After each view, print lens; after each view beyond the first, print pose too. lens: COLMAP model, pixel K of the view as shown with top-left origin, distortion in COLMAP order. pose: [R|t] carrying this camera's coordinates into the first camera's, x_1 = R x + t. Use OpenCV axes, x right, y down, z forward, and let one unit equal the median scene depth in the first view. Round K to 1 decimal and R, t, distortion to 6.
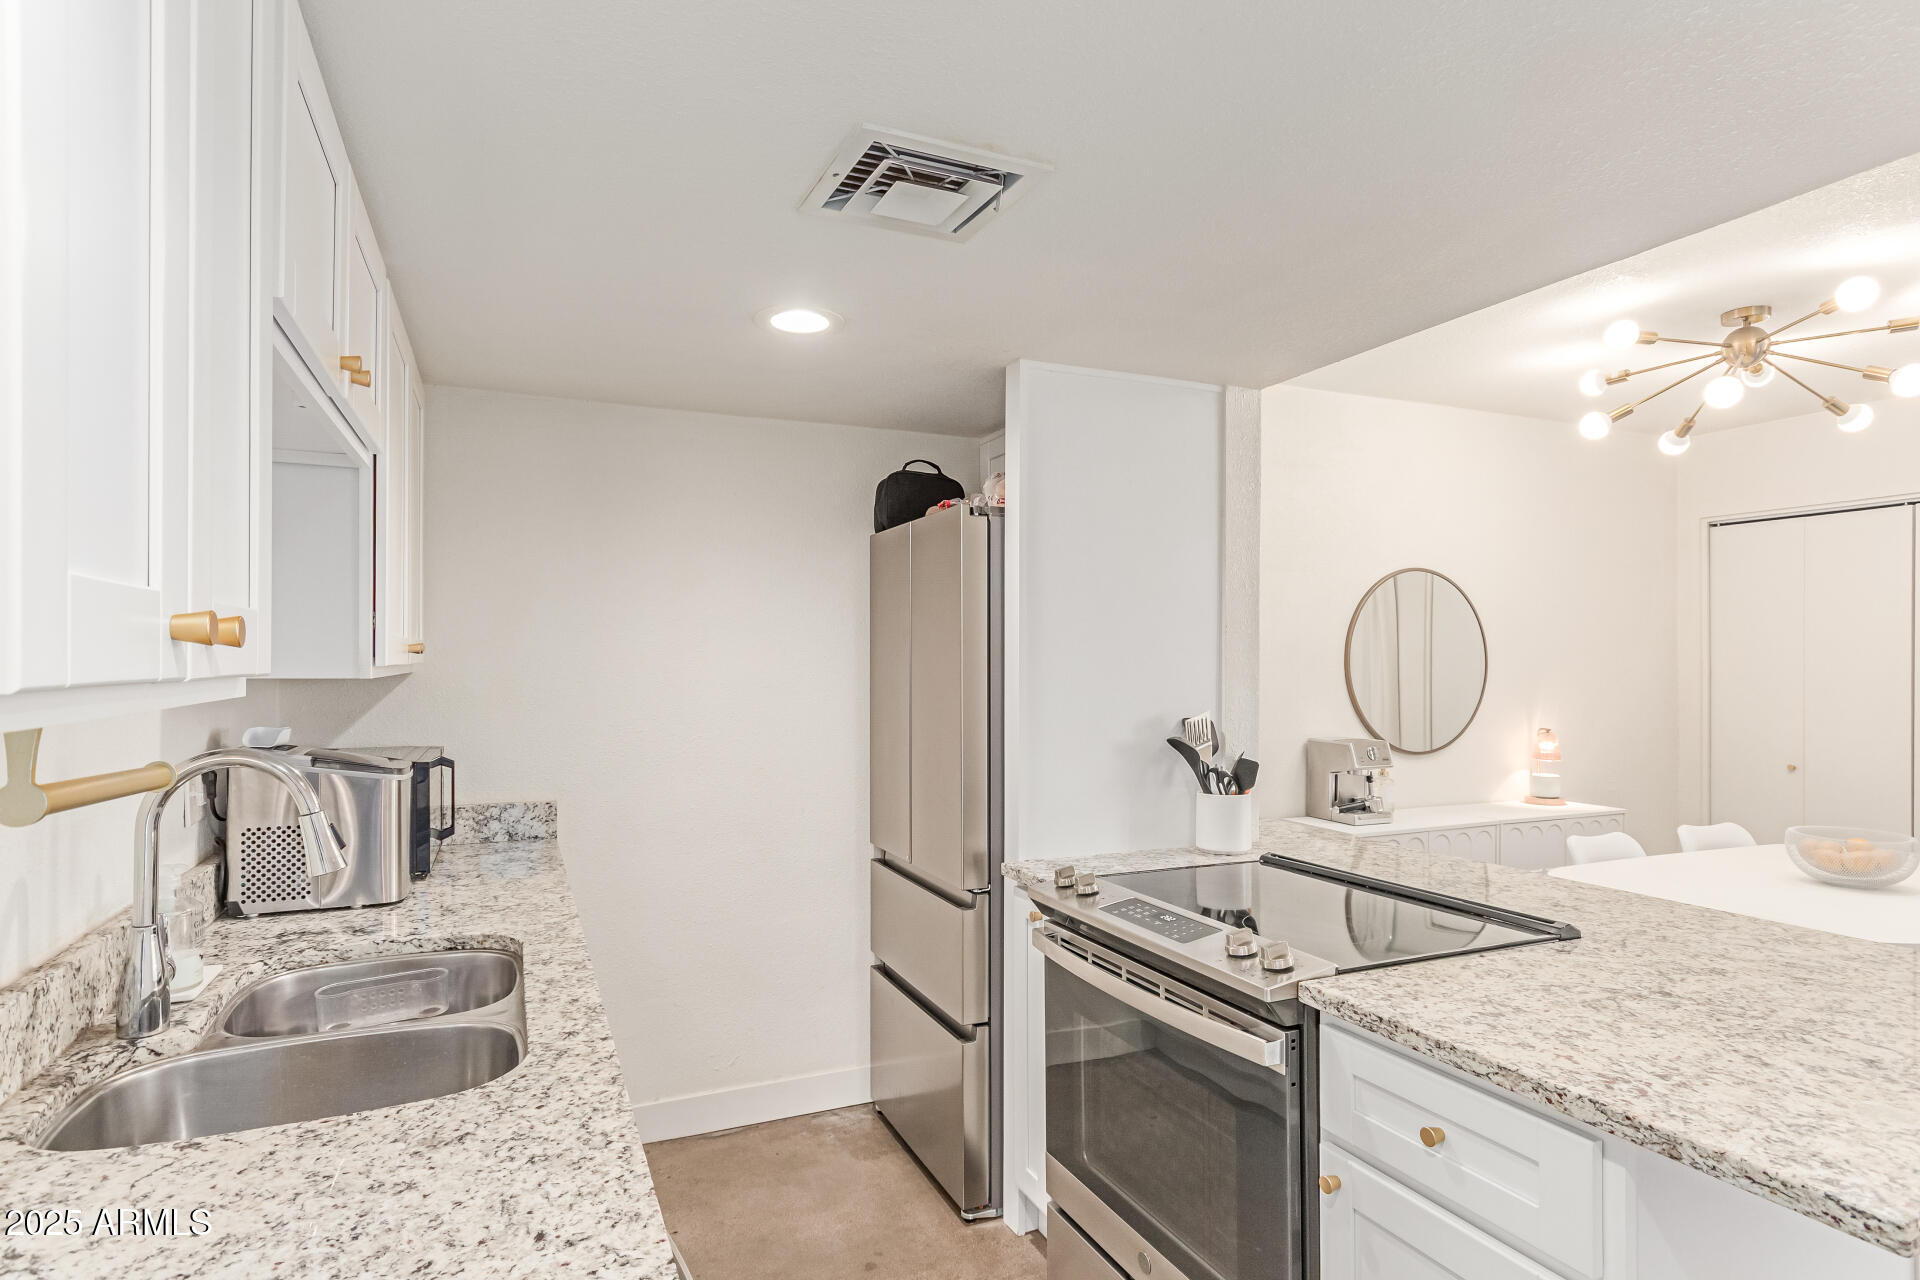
lens RADIAL K [[1018.6, 0, 944.0], [0, 1018.6, 656.0], [0, 0, 1]] dist [-0.004397, 0.002079]
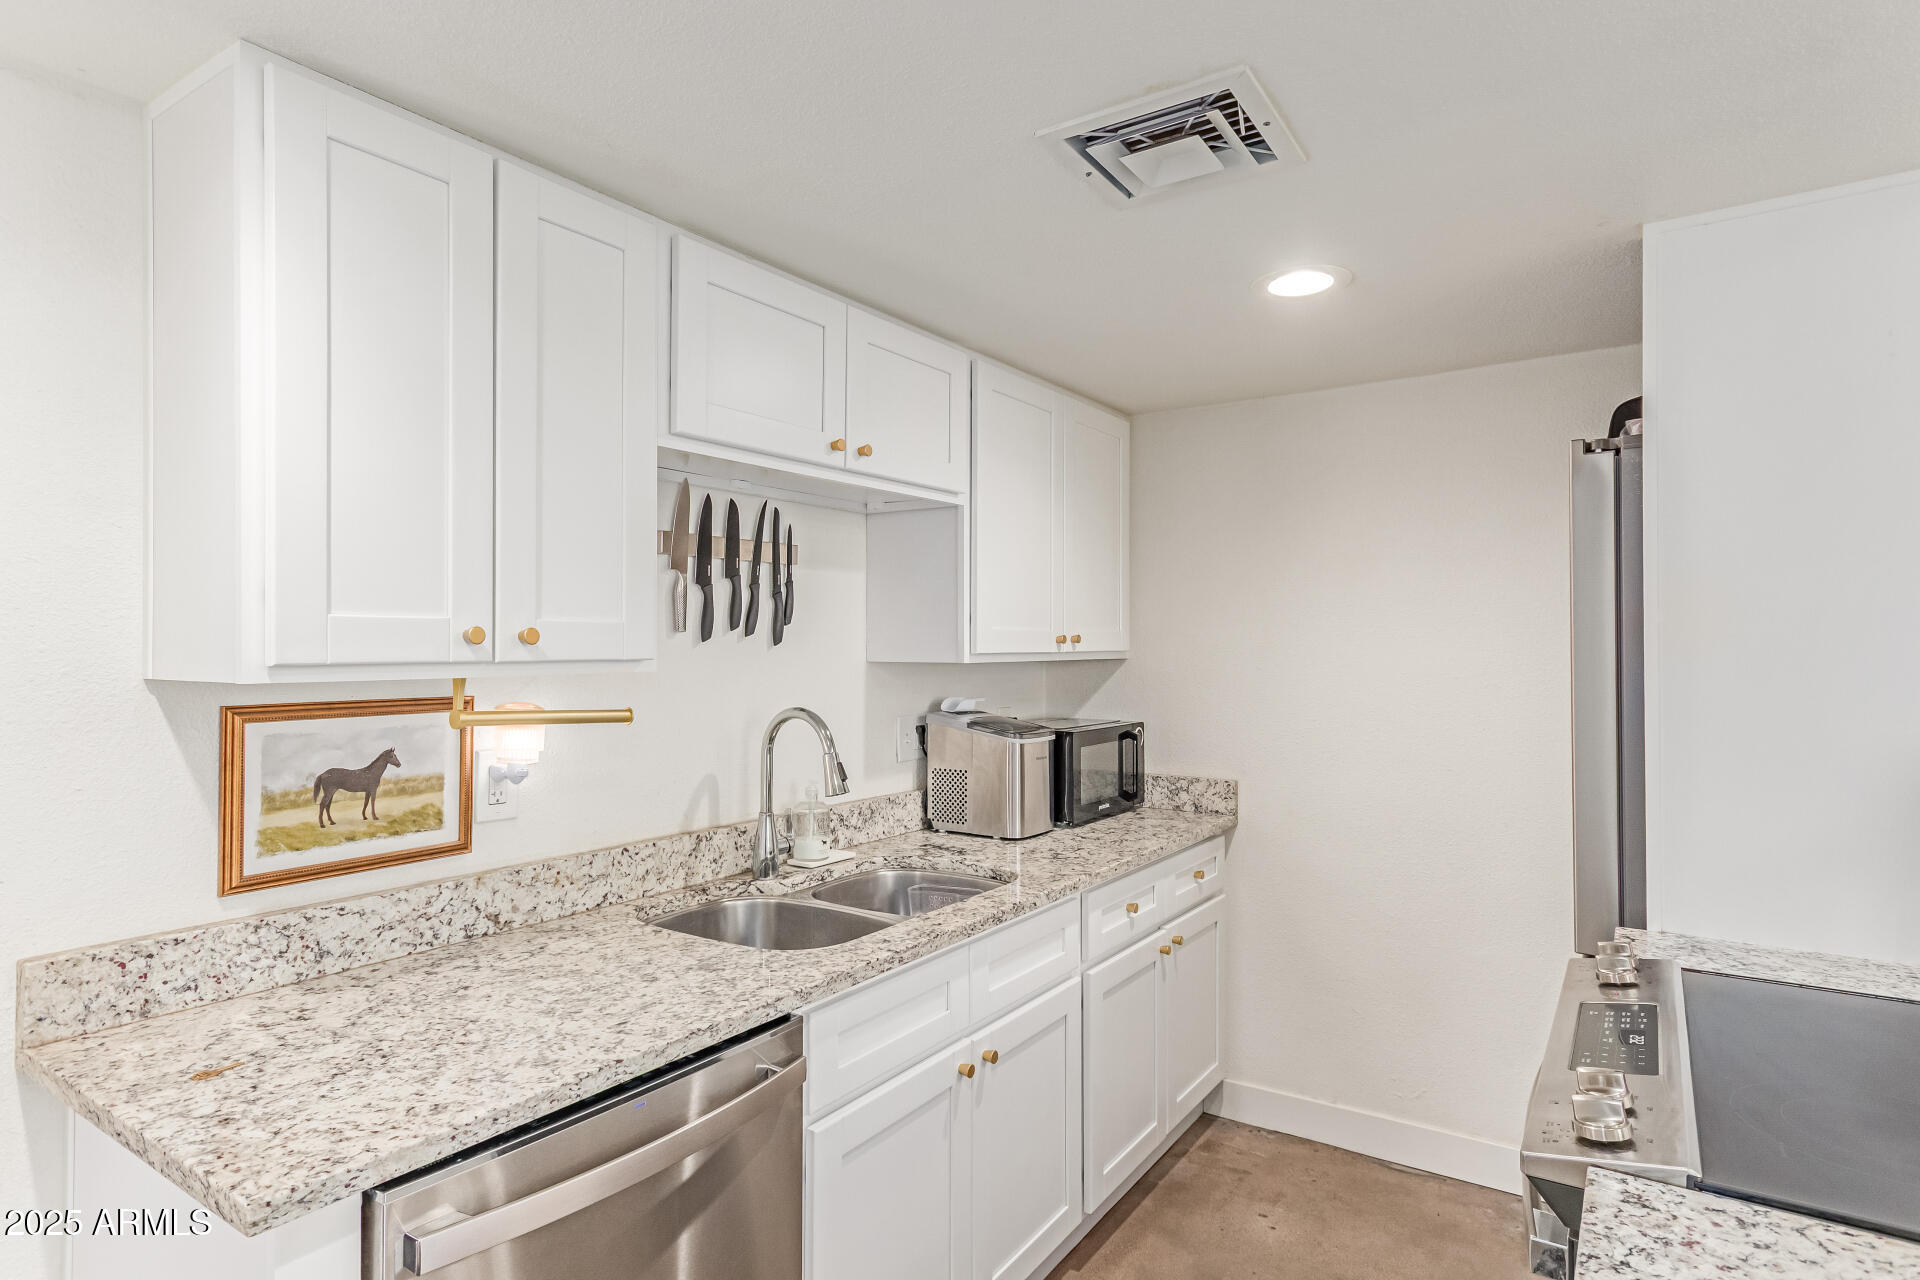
lens RADIAL K [[1018.6, 0, 943.4], [0, 1018.6, 629.8], [0, 0, 1]] dist [-0.004397, 0.002079]
pose [[0.537338, -0.013721, -0.843256, 0.555435], [0.004070, 0.999898, -0.013676, -0.002118], [0.843357, 0.003916, 0.537339, 0.272173]]
